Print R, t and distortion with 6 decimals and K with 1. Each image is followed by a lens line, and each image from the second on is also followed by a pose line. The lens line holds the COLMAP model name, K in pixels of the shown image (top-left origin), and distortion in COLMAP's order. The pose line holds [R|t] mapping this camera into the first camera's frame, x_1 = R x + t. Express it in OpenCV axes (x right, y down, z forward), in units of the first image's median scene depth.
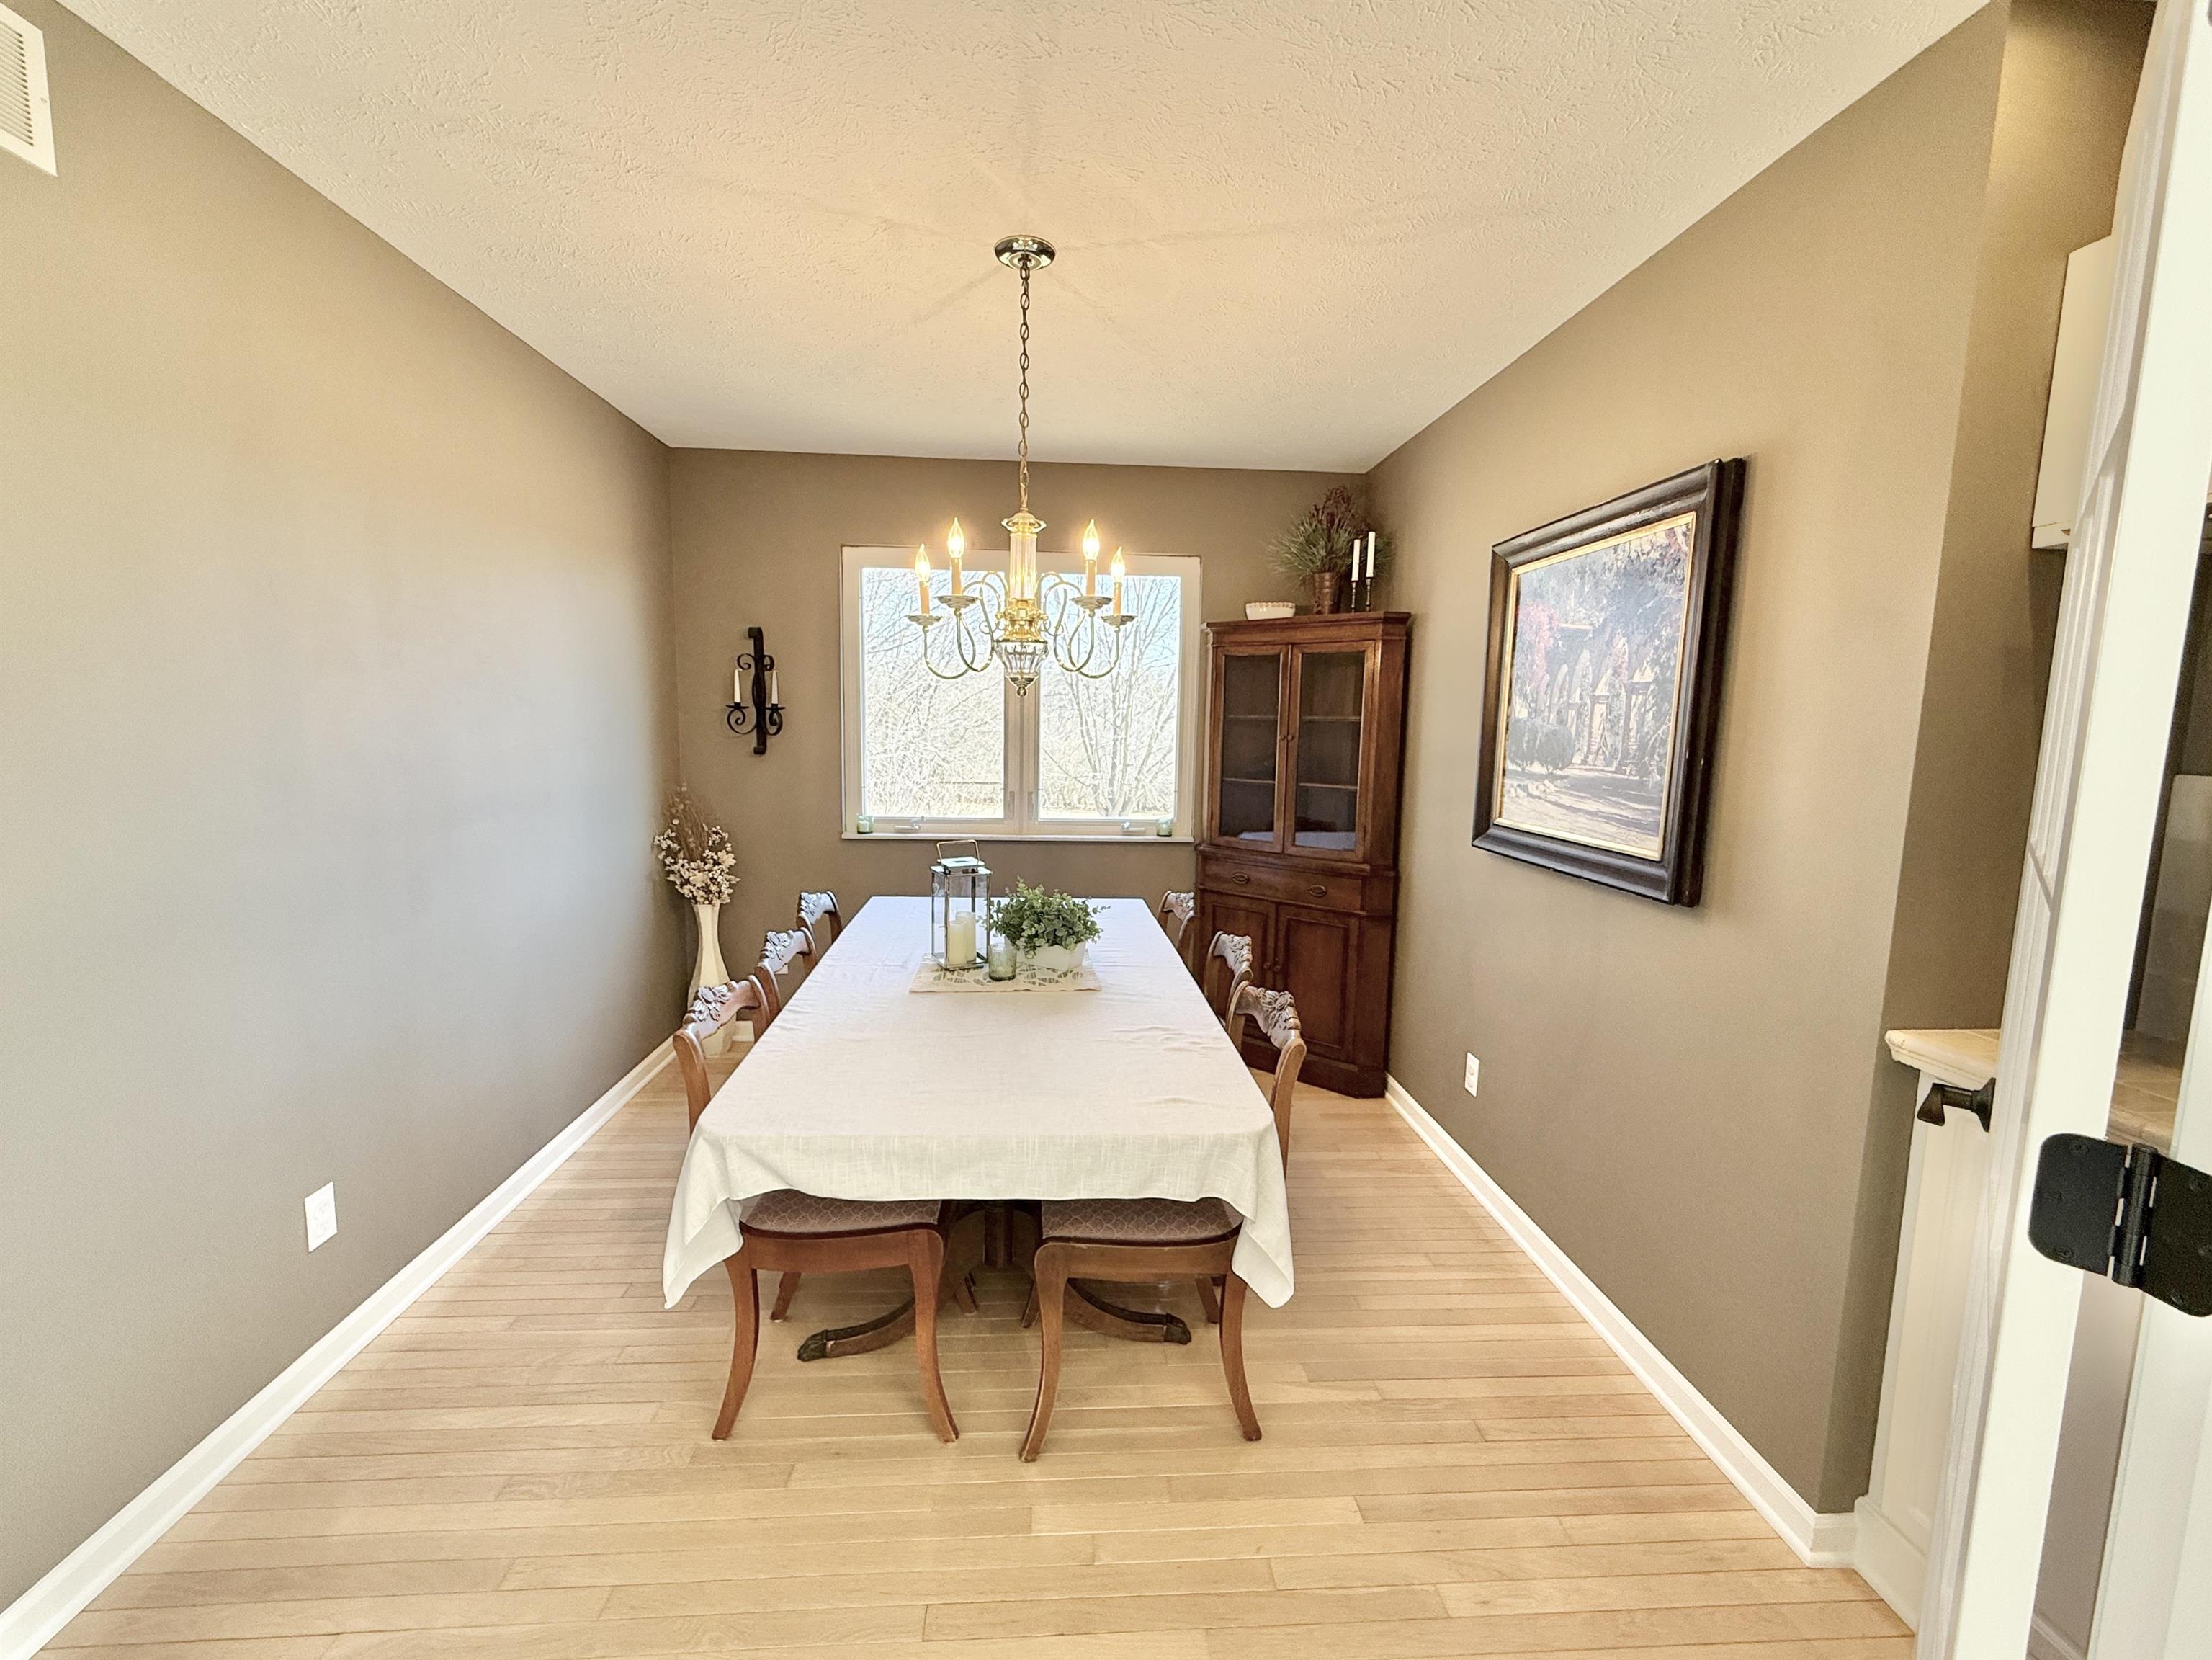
lens RADIAL K [[882.2, 0, 1093.3], [0, 882.2, 828.5], [0, 0, 1]] dist [0.003495, -0.000759]
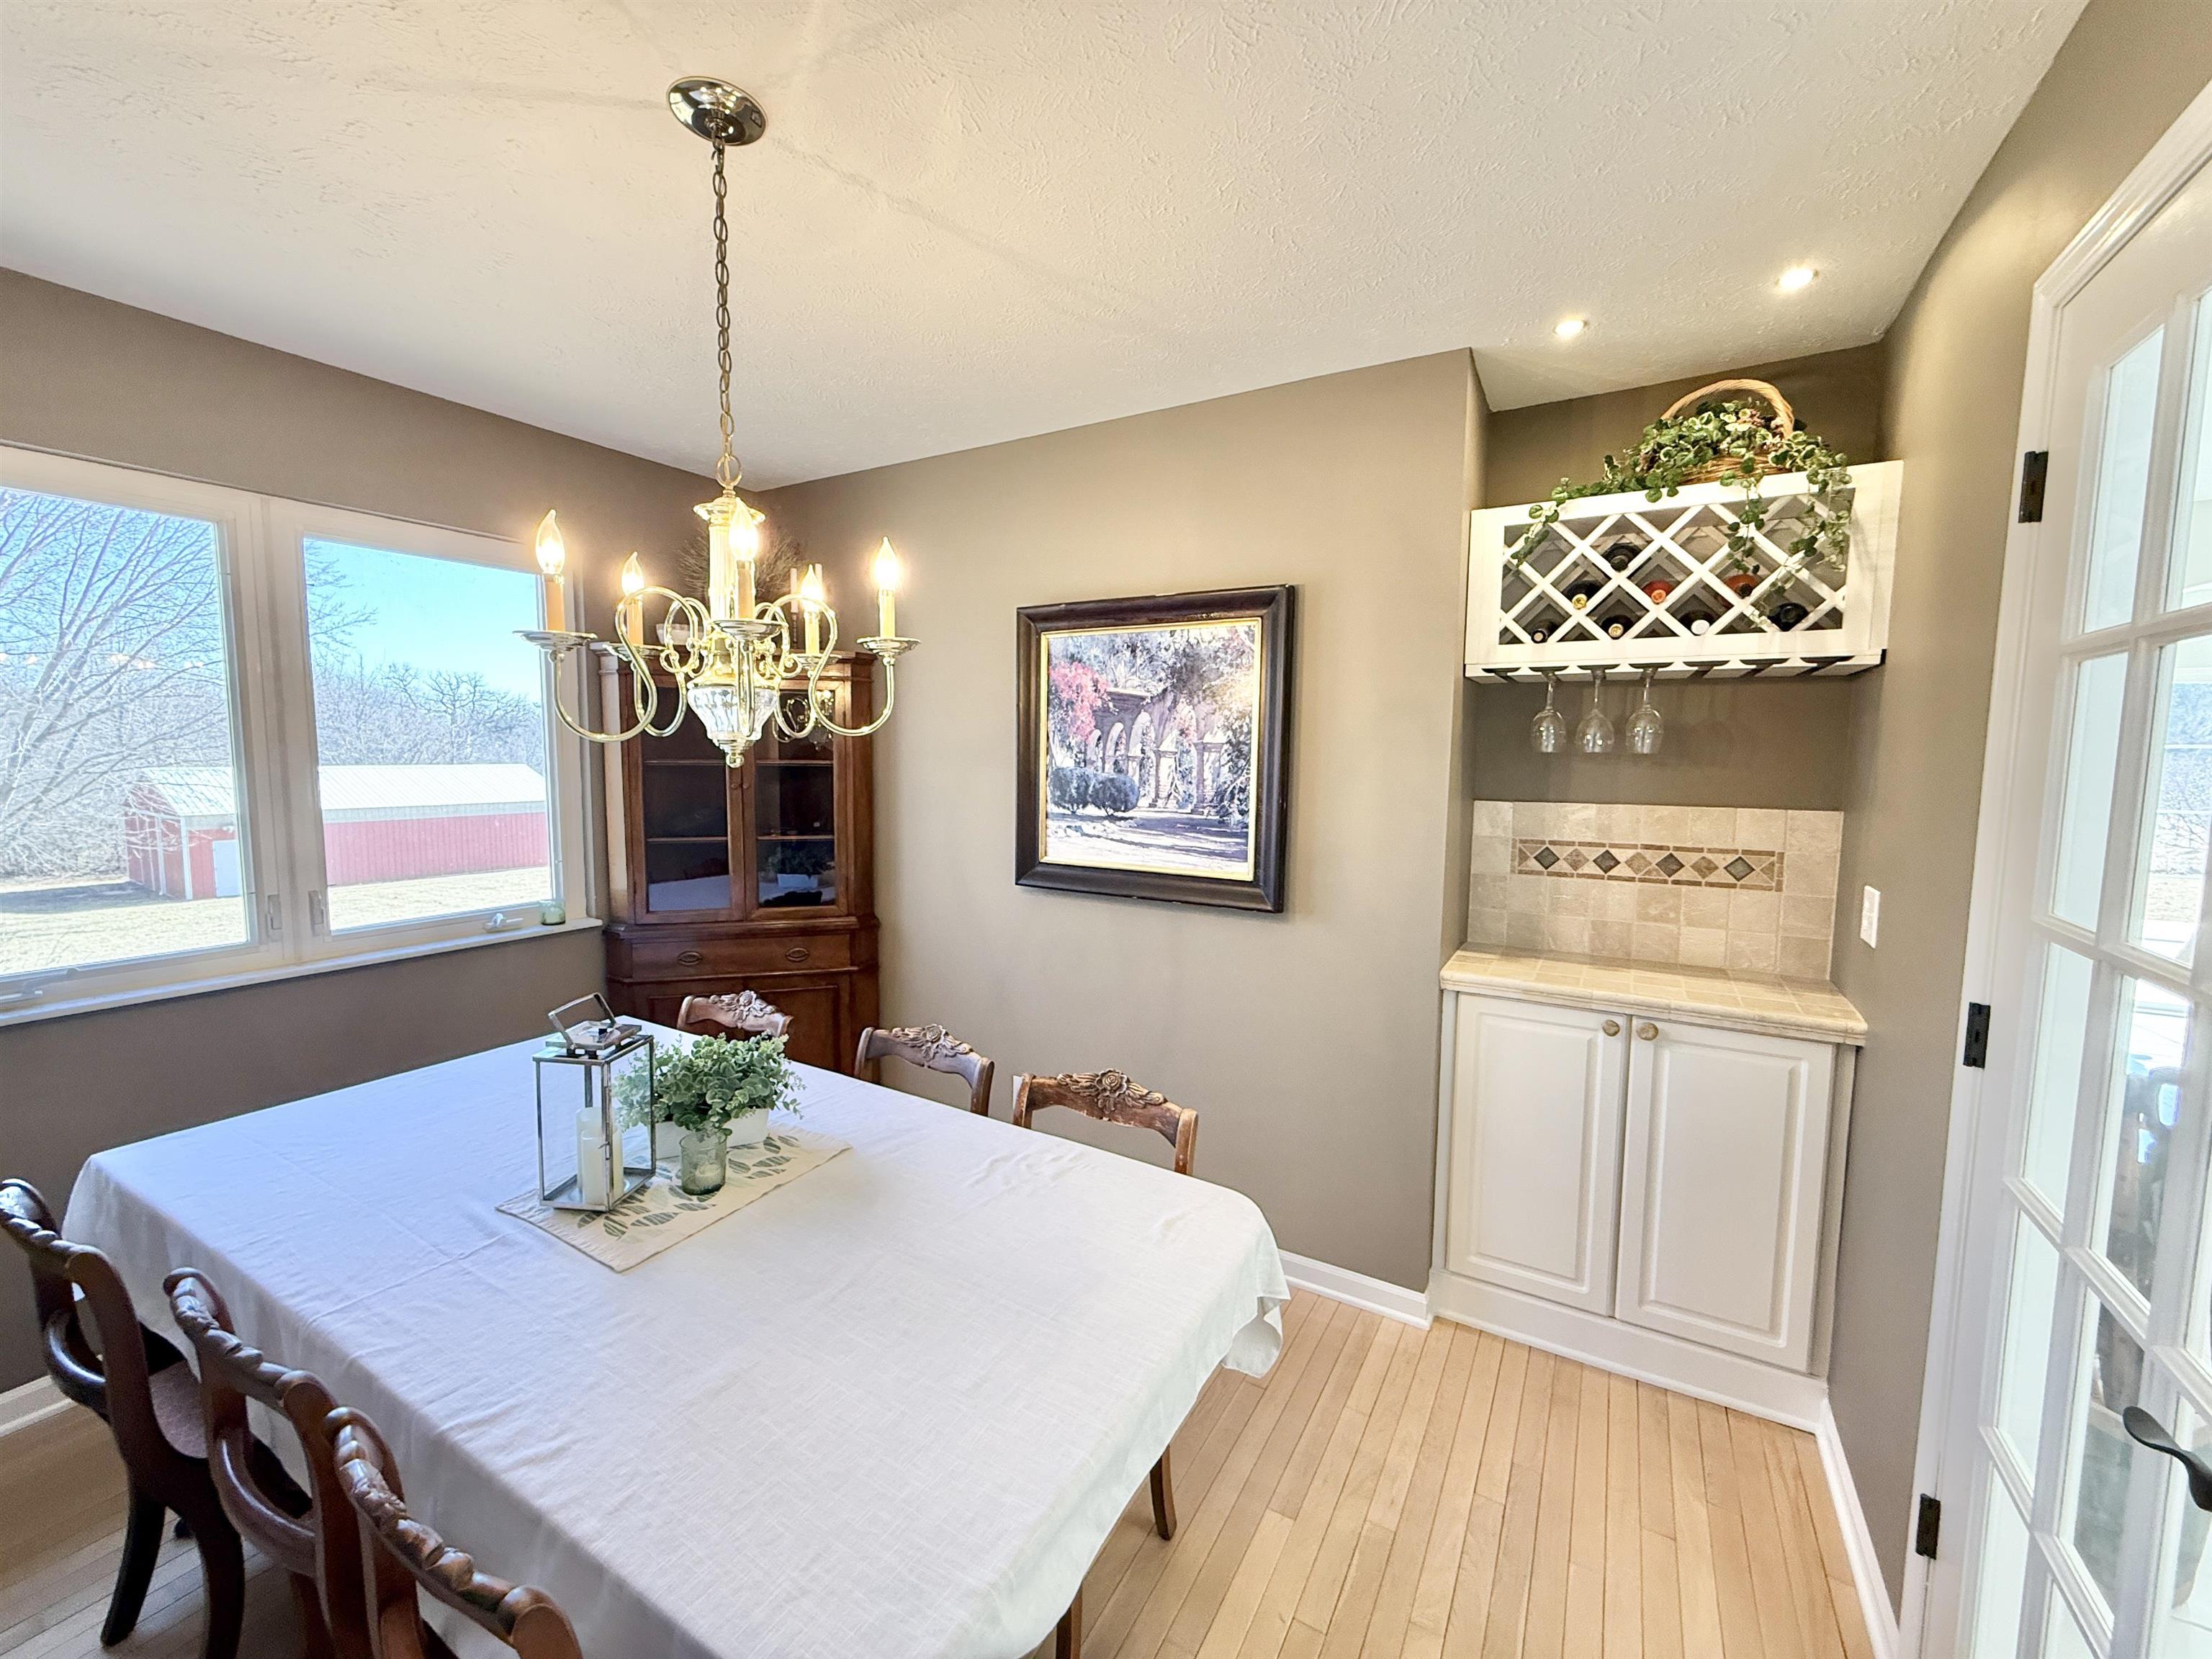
lens RADIAL K [[882.1, 0, 1094.5], [0, 882.1, 823.8], [0, 0, 1]] dist [0.003495, -0.000759]
pose [[0.572785, -0.085912, 0.815191, -0.450154], [0.102561, 0.994189, 0.032713, -0.093302], [-0.813264, 0.064870, 0.578267, 0.354451]]
